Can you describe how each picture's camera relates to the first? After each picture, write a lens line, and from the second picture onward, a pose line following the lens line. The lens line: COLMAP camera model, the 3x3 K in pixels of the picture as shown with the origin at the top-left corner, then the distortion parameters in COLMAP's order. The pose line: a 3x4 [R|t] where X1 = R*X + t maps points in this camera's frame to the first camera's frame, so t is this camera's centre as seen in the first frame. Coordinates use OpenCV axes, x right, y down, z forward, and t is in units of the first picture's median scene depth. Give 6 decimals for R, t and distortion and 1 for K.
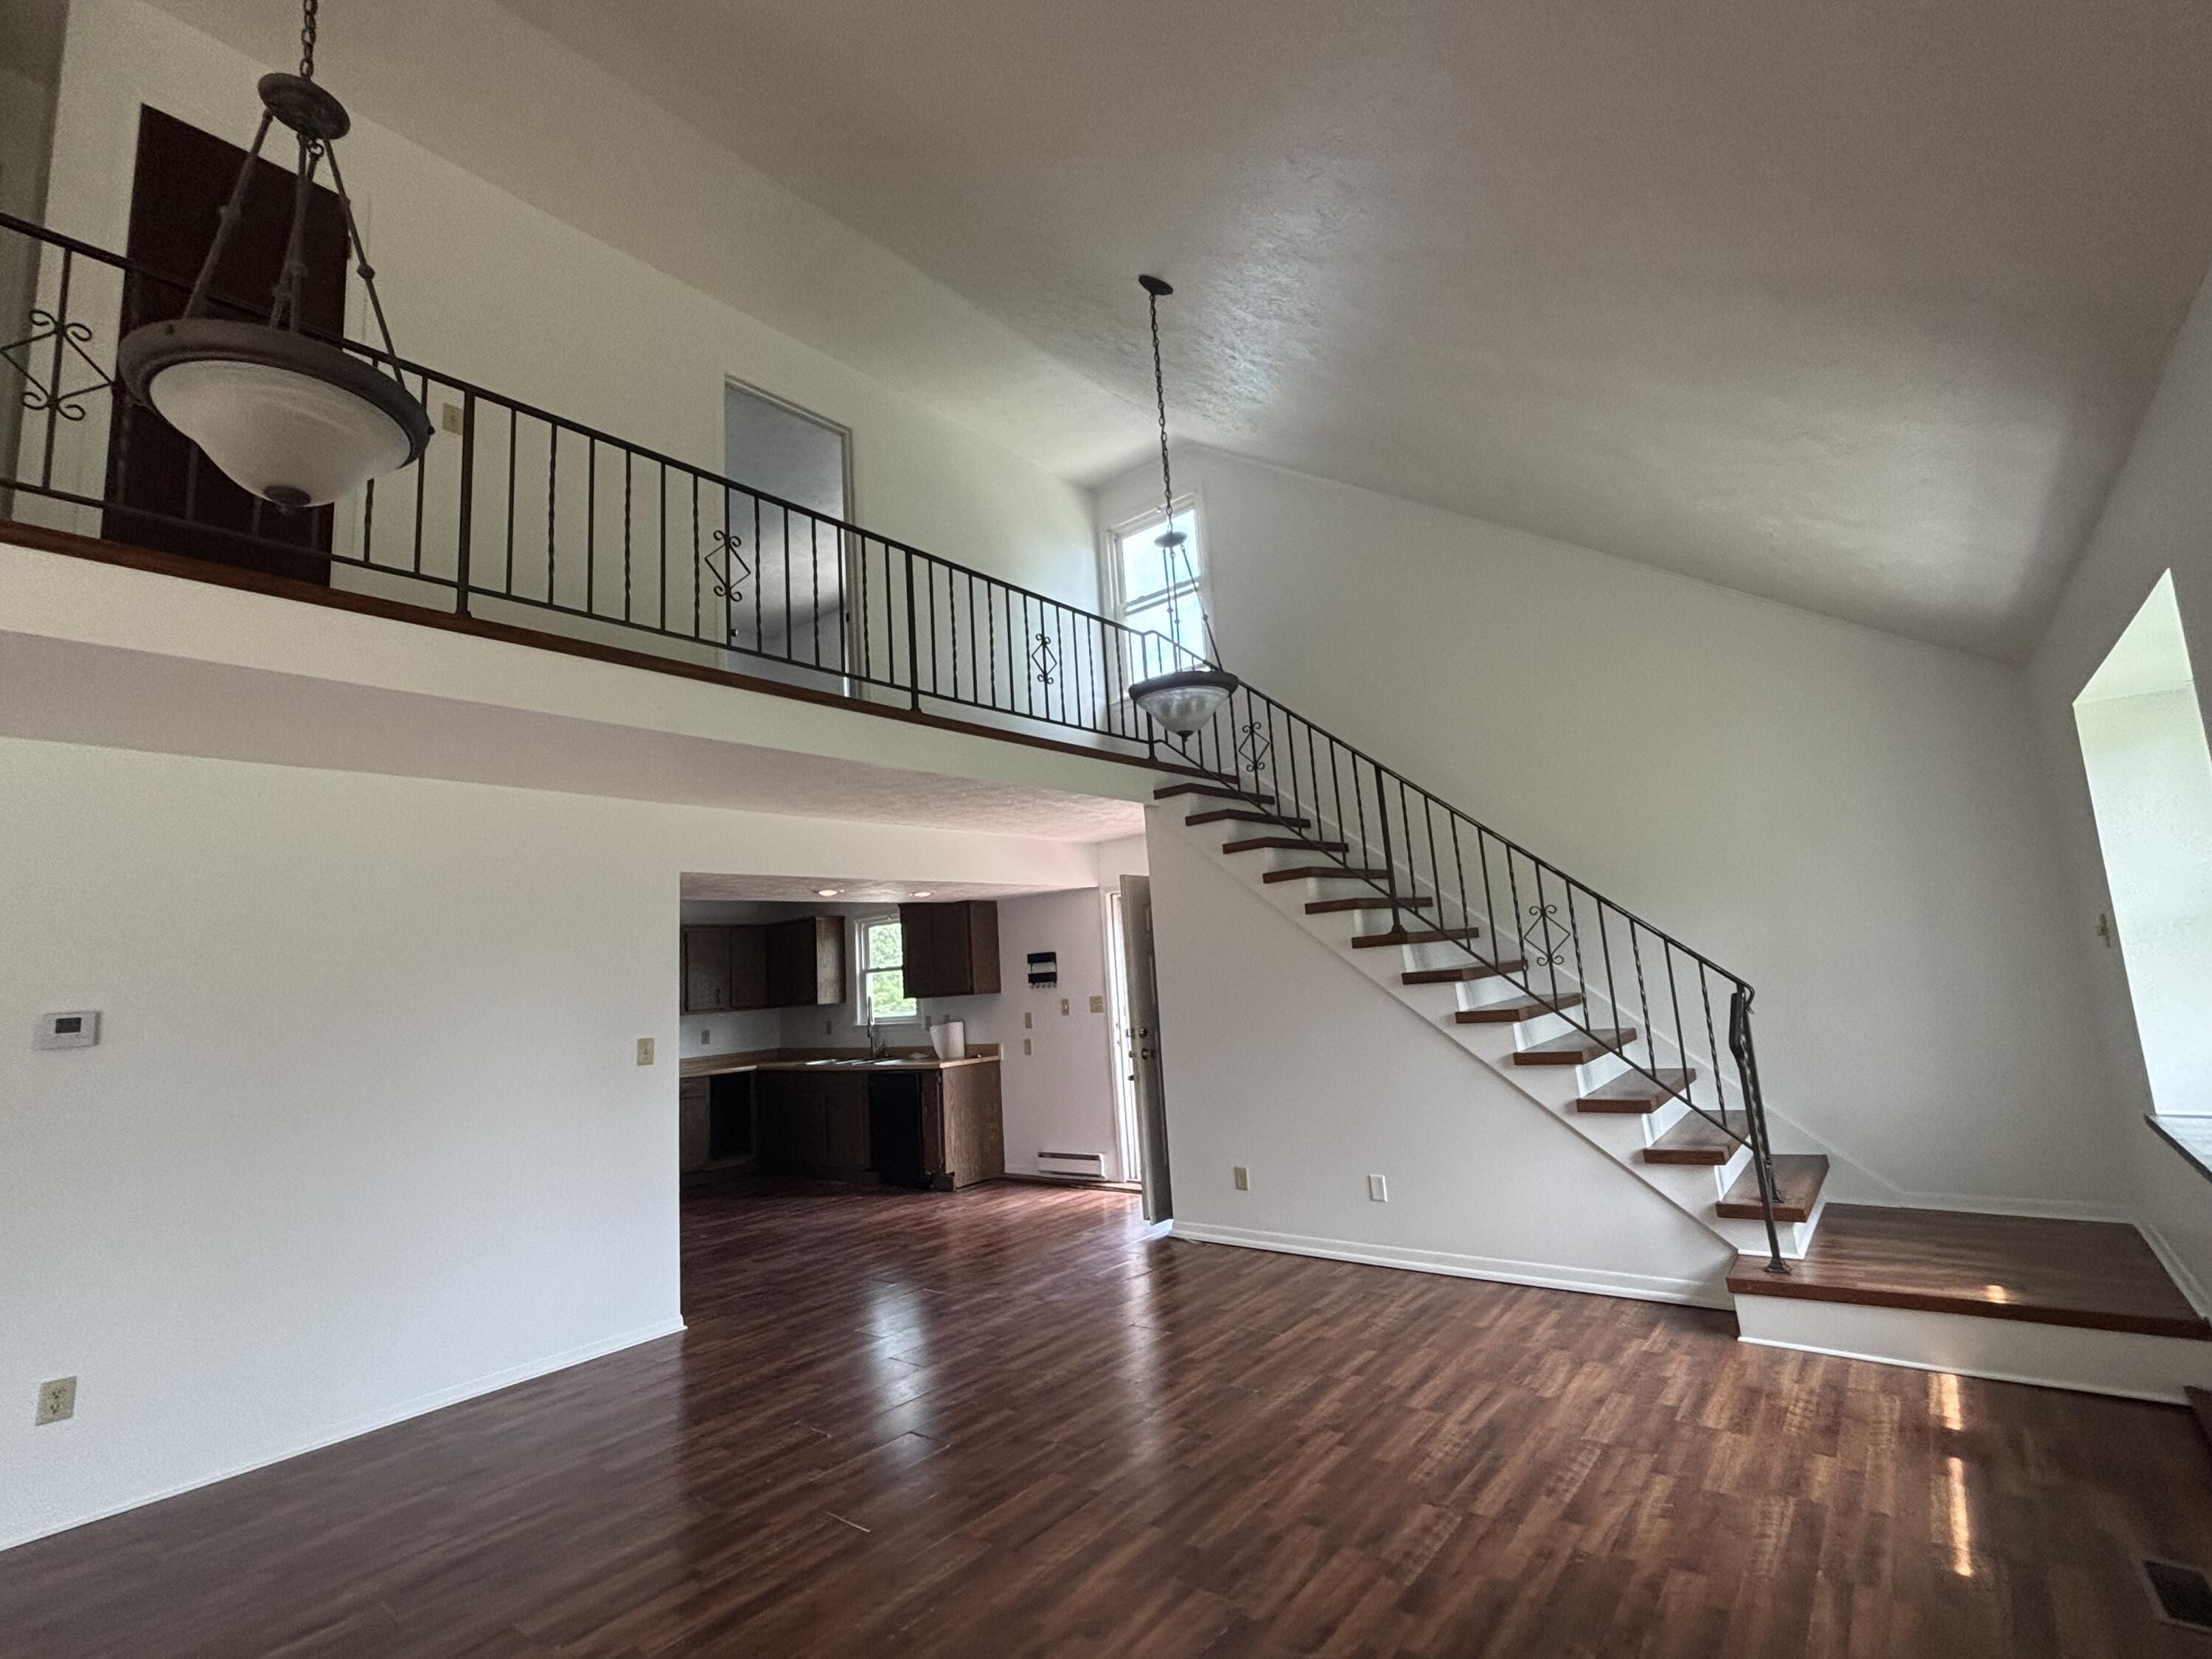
lens RADIAL K [[1004.6, 0, 1106.0], [0, 1004.6, 829.5], [0, 0, 1]] dist [0.001495, 0.000420]
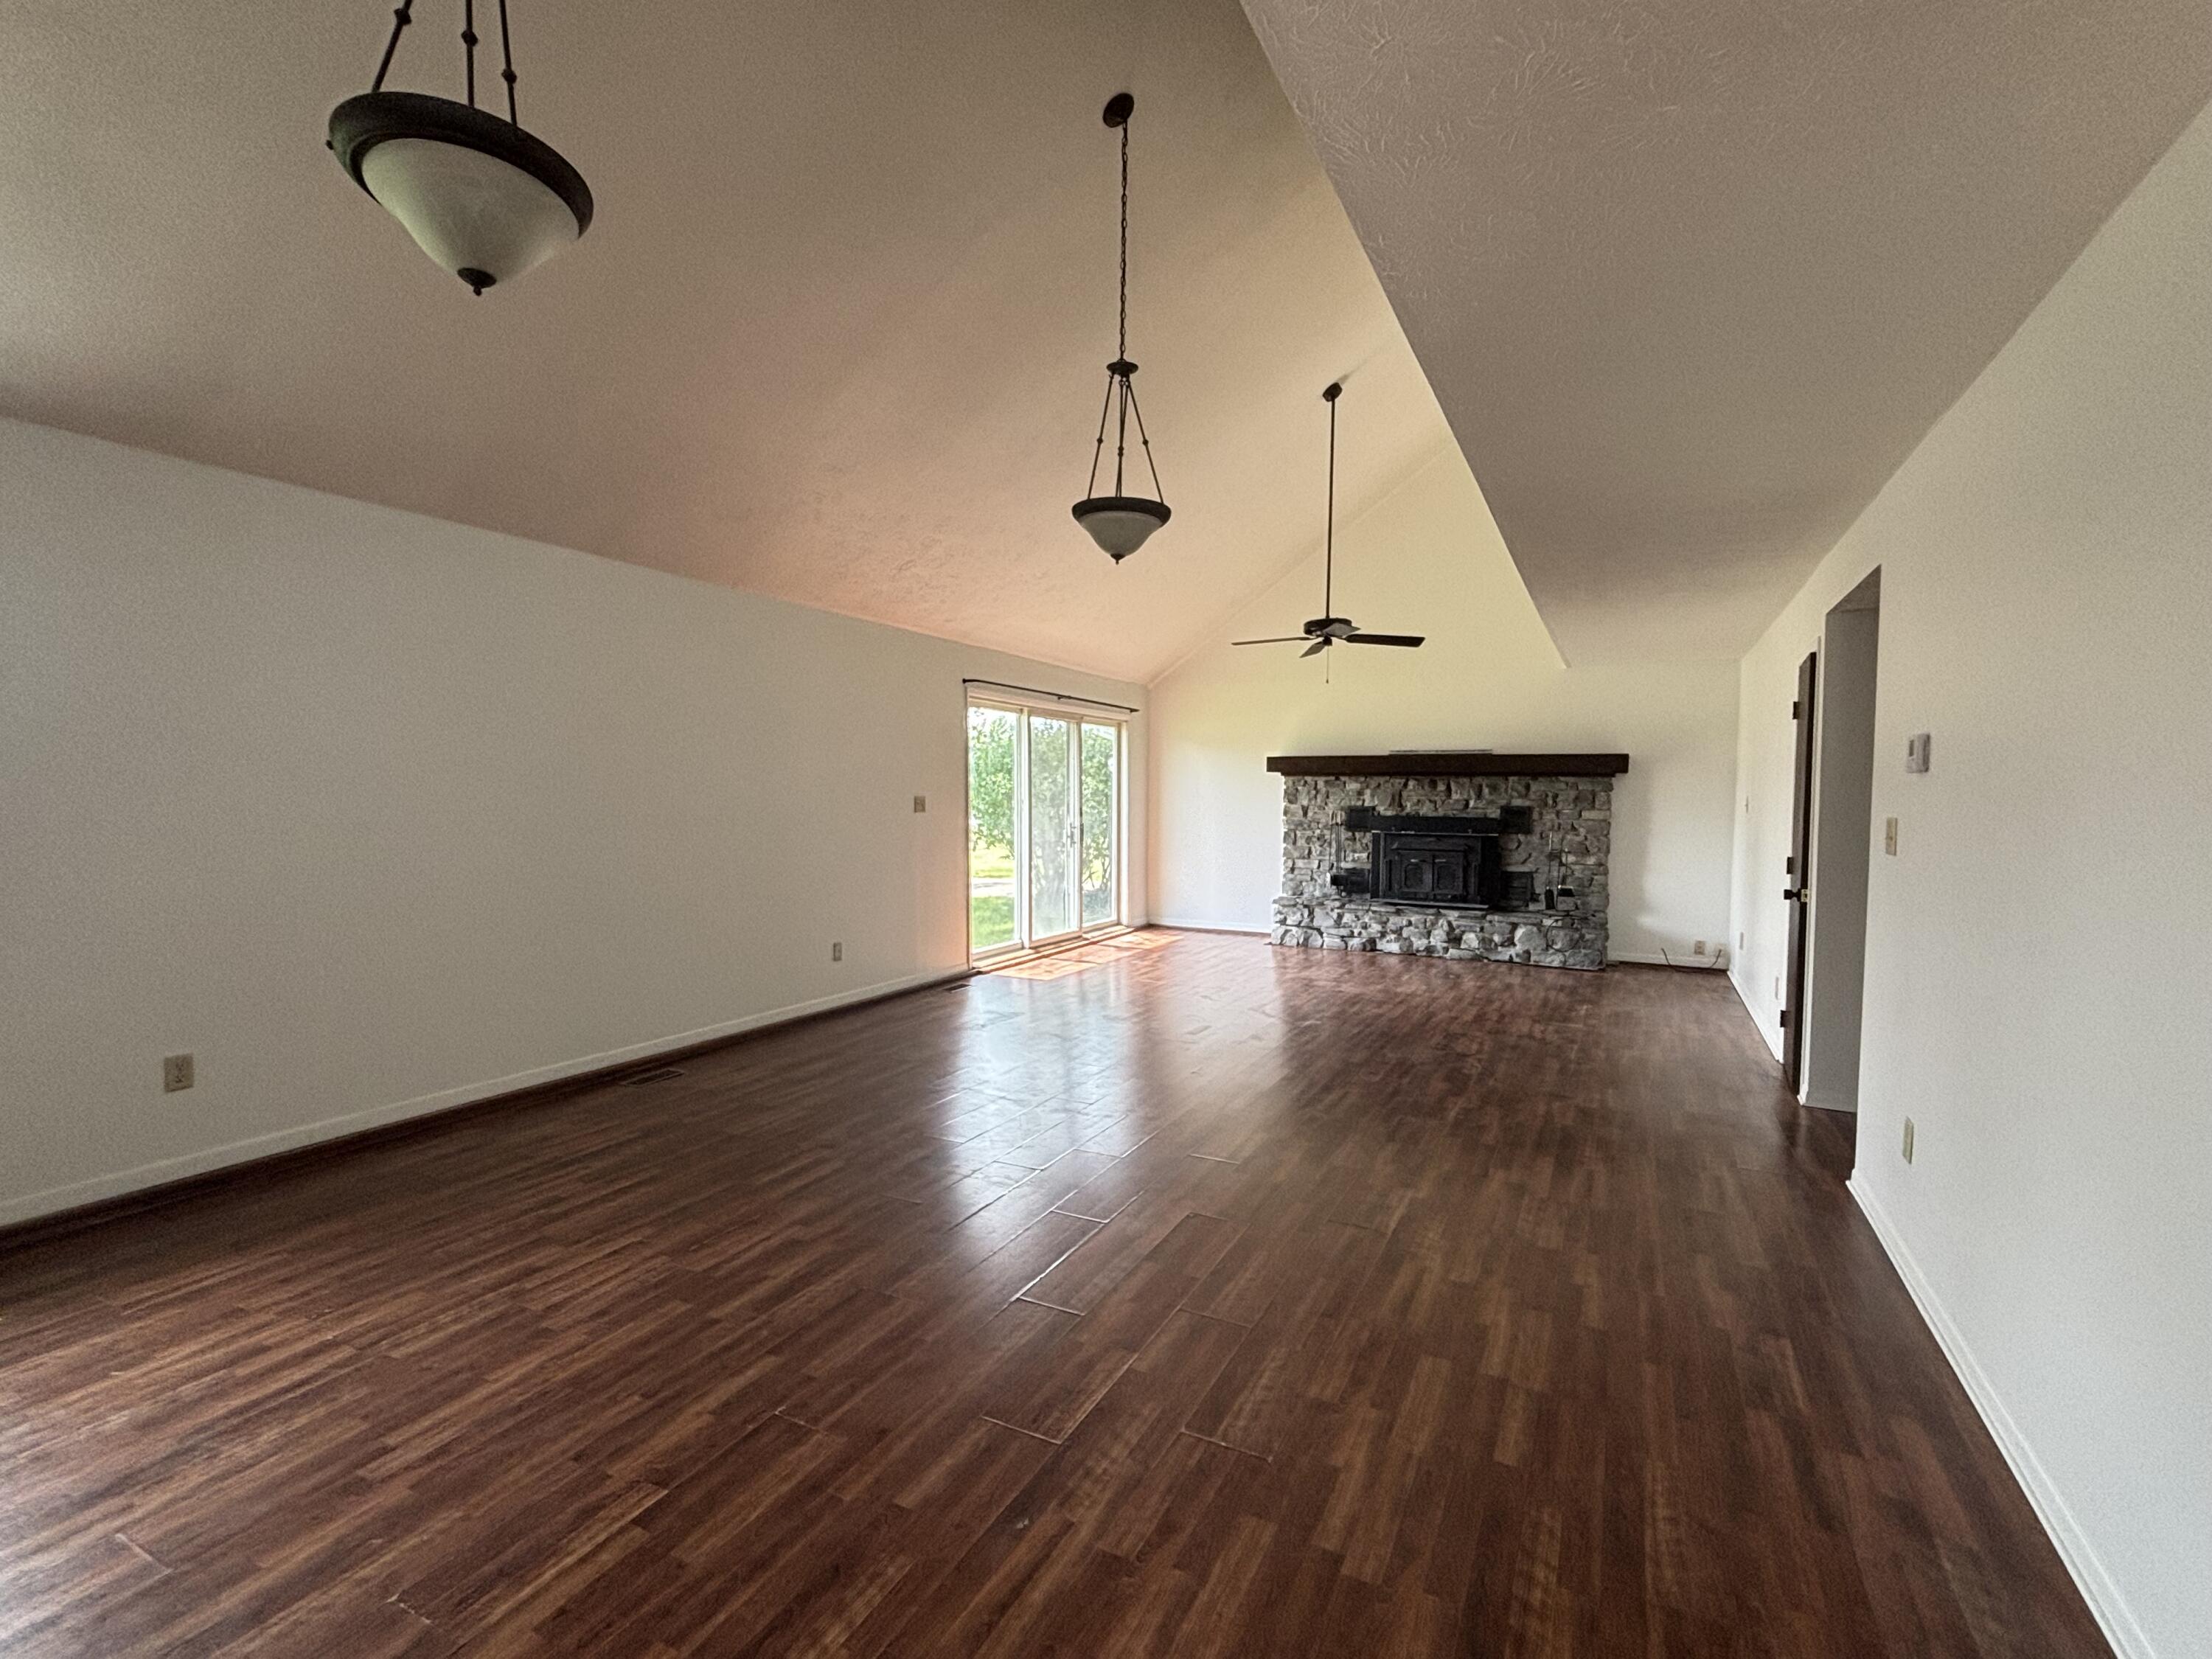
lens RADIAL K [[1004.6, 0, 1106.0], [0, 1004.6, 829.5], [0, 0, 1]] dist [0.001495, 0.000420]
pose [[-0.975111, 0.071725, -0.209797, -0.110033], [0.091570, 0.992039, -0.086448, 0.248258], [0.201926, -0.103508, -0.973916, 1.515378]]
